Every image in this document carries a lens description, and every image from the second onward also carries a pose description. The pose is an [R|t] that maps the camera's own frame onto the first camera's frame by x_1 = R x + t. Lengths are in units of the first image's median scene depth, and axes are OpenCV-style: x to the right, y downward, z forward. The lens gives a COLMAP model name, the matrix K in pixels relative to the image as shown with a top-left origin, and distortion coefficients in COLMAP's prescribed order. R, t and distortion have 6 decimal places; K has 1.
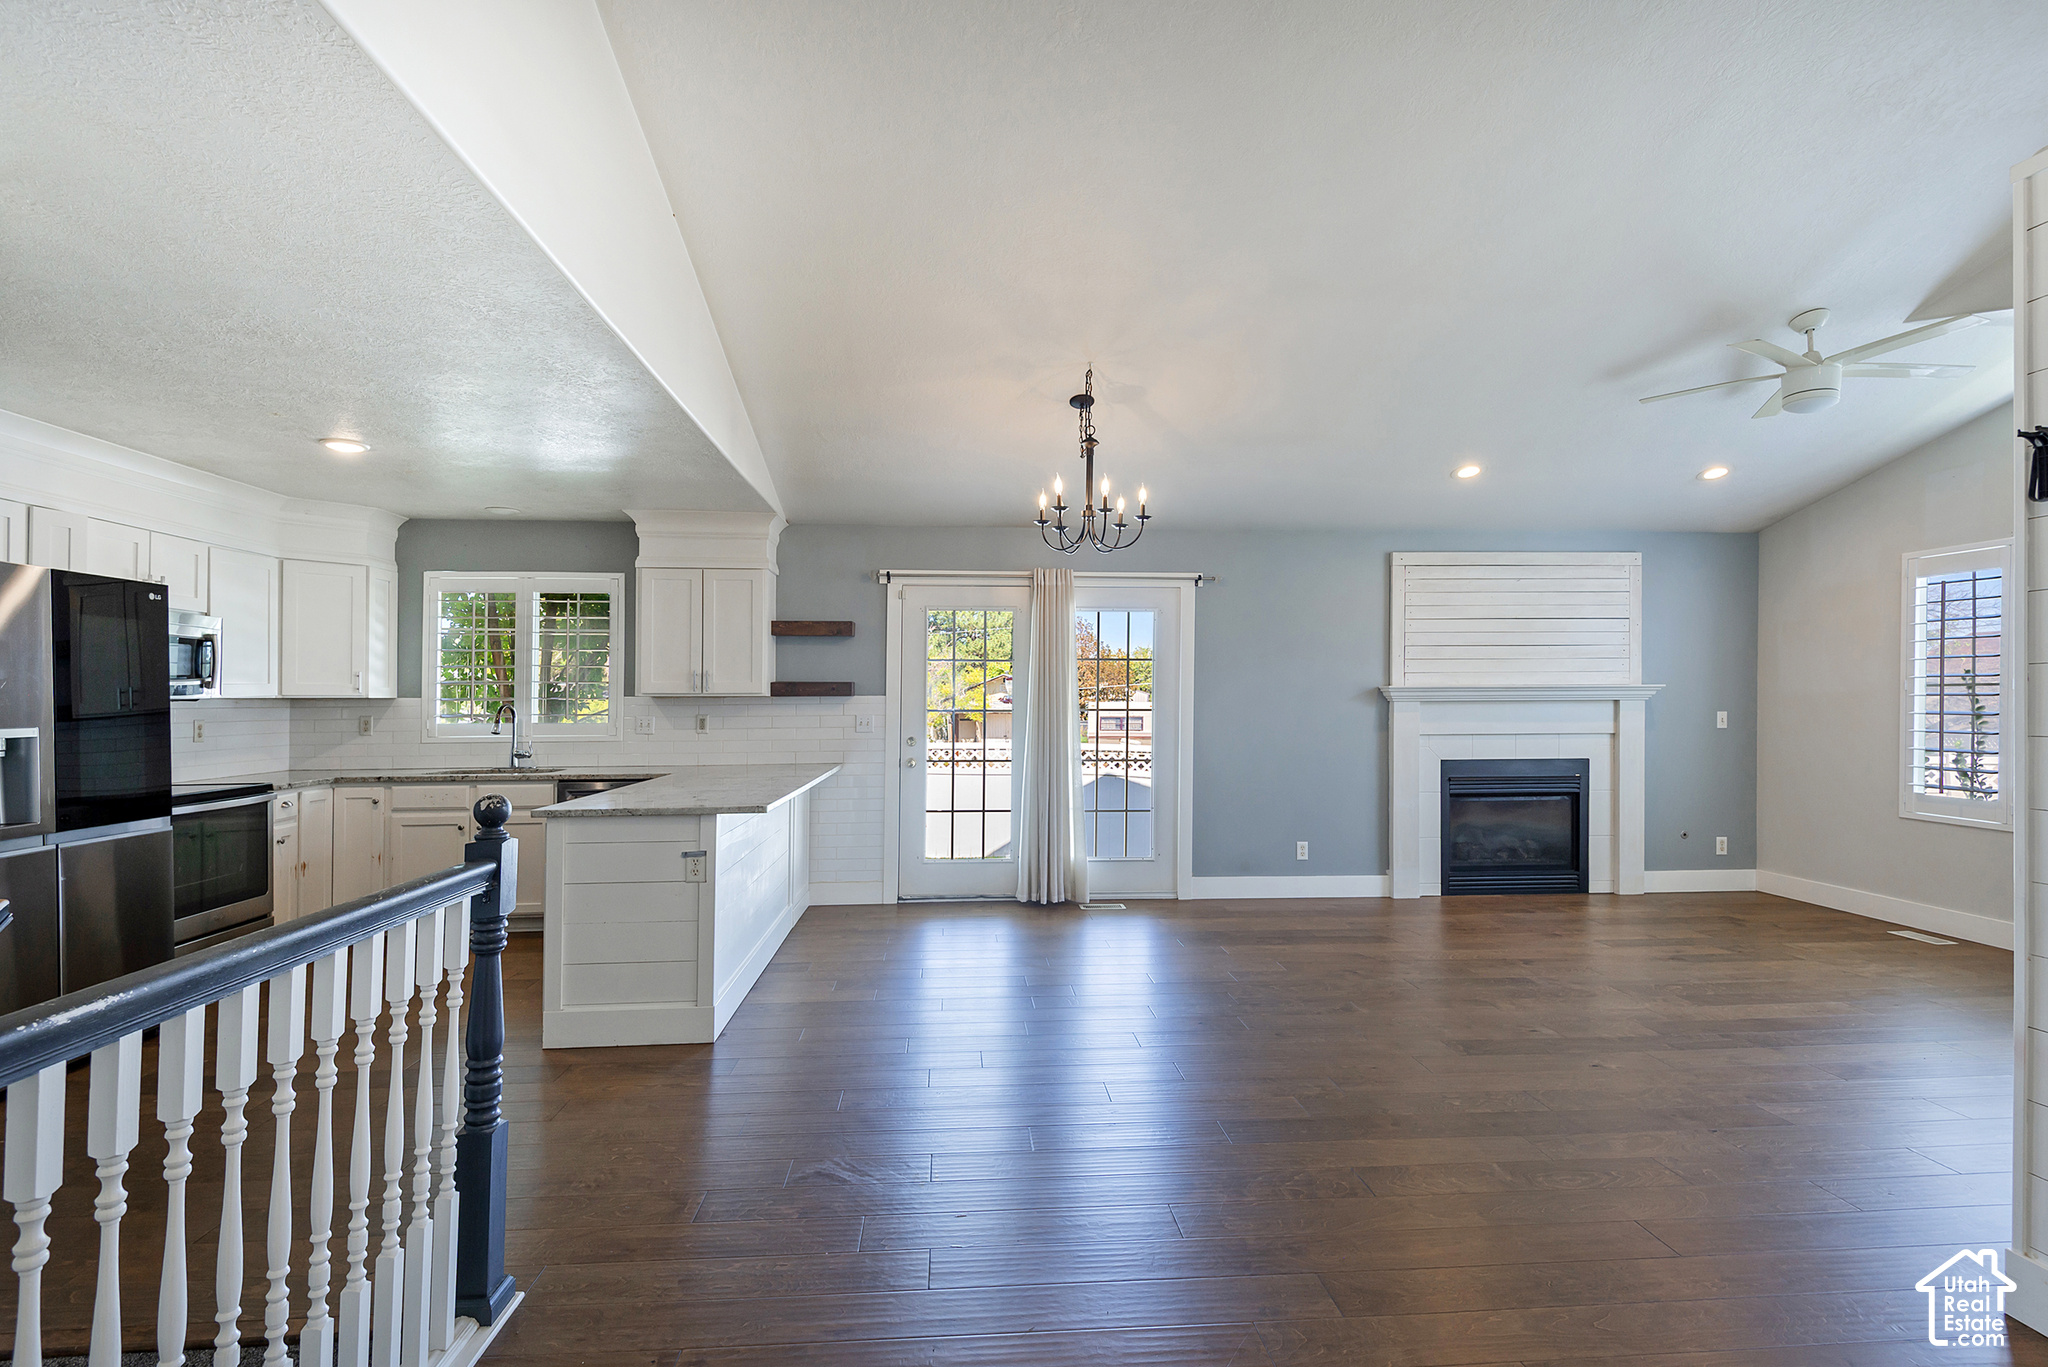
lens RADIAL K [[1029.4, 0, 1023.0], [0, 1029.4, 678.6], [0, 0, 1]] dist [0.033646, -0.032488]
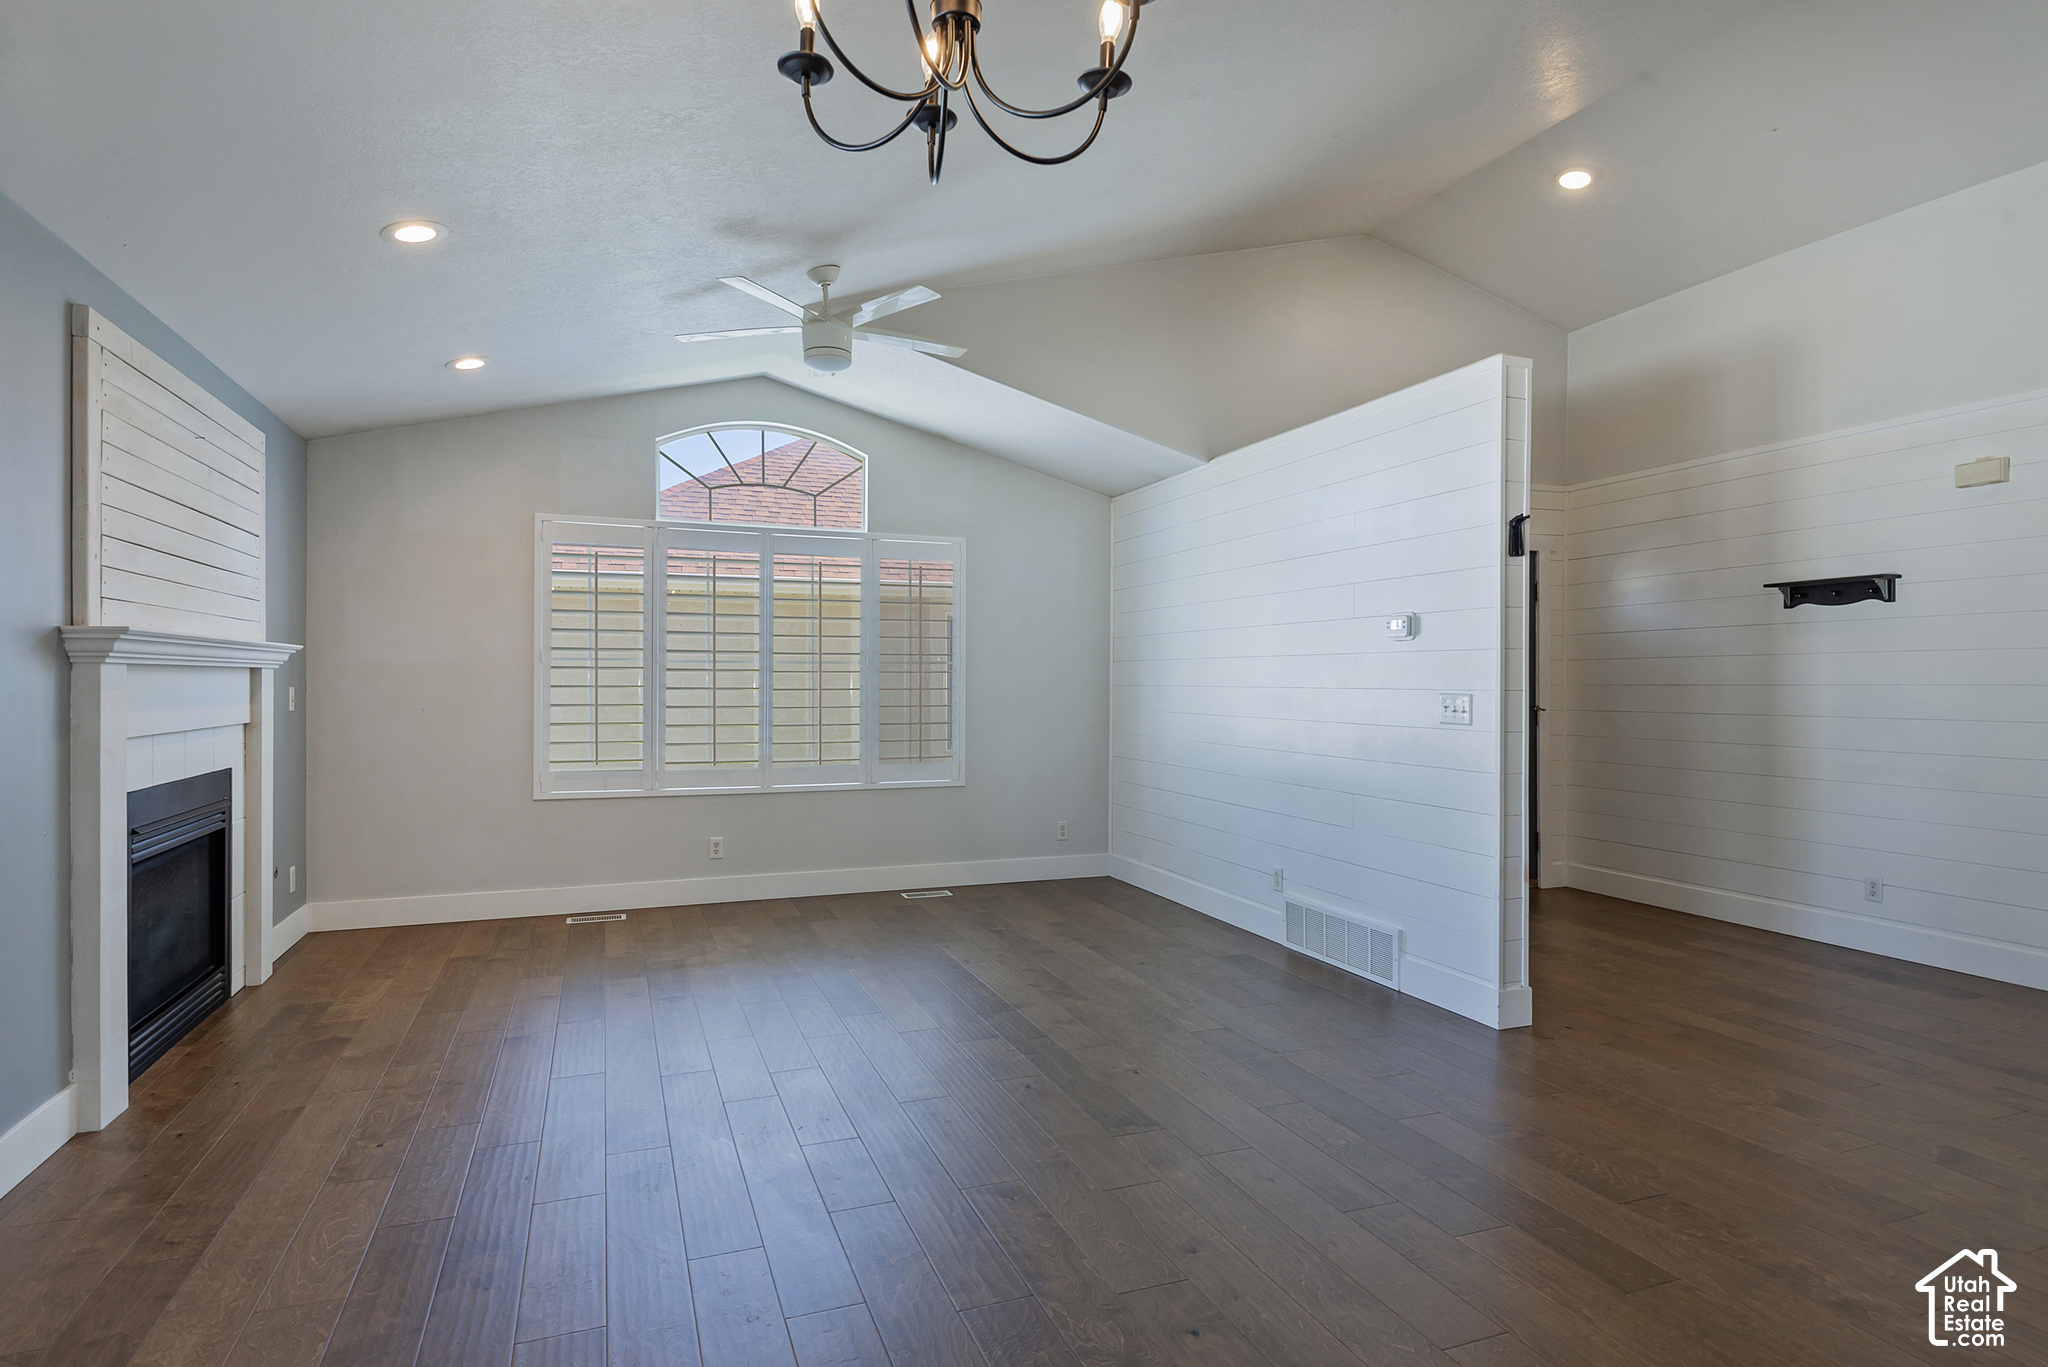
lens RADIAL K [[1095.6, 0, 1024.0], [0, 1095.6, 683.5], [0, 0, 1]] dist [0.022621, -0.000638]
pose [[-0.282037, 0.000229, 0.959403, -0.209348], [-0.020559, 0.999769, -0.006282, 0.027518], [-0.959183, -0.021496, -0.281967, 0.855647]]
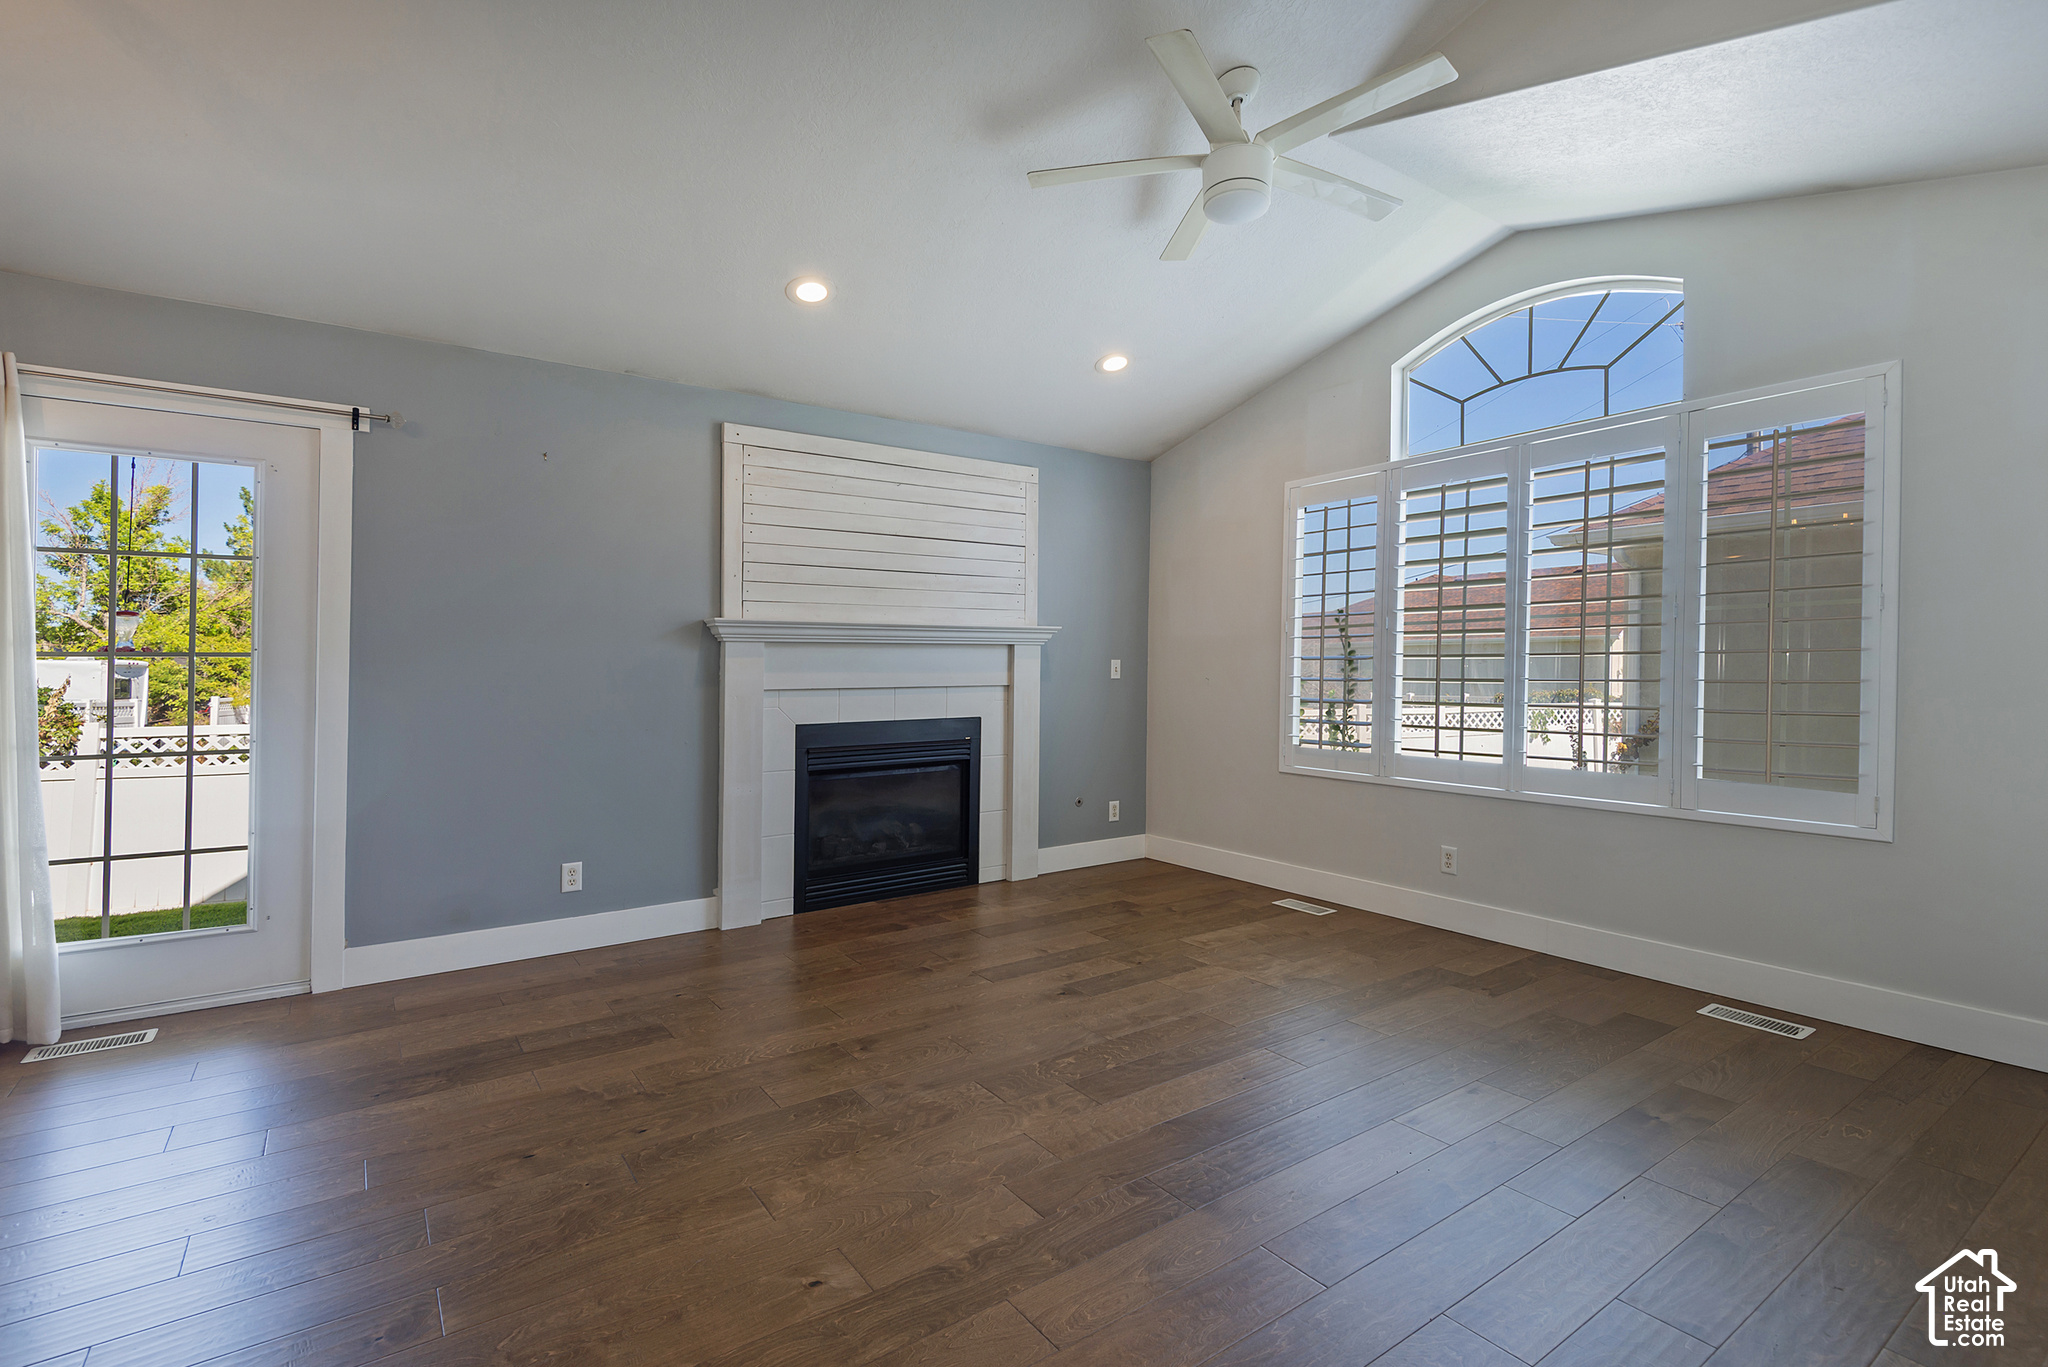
lens RADIAL K [[942.5, 0, 1053.1], [0, 942.5, 667.4], [0, 0, 1]] dist [0.029428, -0.015935]
pose [[0.857378, -0.000043, 0.514687, 0.247578], [-0.008773, 0.999853, 0.014698, 0.031013], [-0.514612, -0.017117, 0.857252, 0.391502]]
